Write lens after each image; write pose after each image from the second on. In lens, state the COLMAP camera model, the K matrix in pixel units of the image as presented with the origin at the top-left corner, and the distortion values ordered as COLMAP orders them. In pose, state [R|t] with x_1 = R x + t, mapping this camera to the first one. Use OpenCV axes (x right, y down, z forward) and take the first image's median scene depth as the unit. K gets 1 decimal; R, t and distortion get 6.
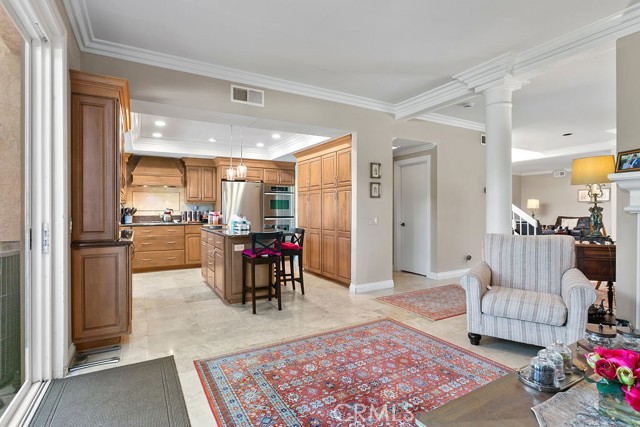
lens RADIAL K [[314.6, 0, 318.4], [0, 314.6, 212.6], [0, 0, 1]] dist [-0.009920, 0.001633]
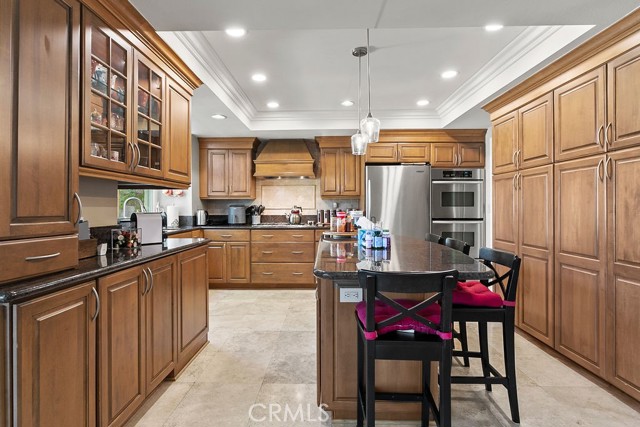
lens RADIAL K [[314.6, 0, 317.7], [0, 314.6, 207.1], [0, 0, 1]] dist [-0.009920, 0.001633]
pose [[0.851526, -0.002713, -0.524305, -0.038970], [-0.001988, 0.999963, -0.008404, -0.004225], [0.524308, 0.008199, 0.851489, 0.379071]]
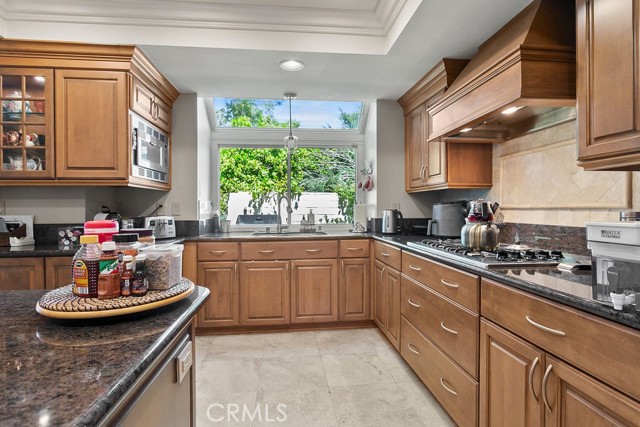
lens RADIAL K [[314.6, 0, 318.4], [0, 314.6, 213.2], [0, 0, 1]] dist [-0.009920, 0.001633]
pose [[-0.414844, 0.008738, -0.909851, -0.169940], [0.002493, 0.999961, 0.008467, -0.003319], [0.909889, 0.001244, -0.414849, 0.971466]]
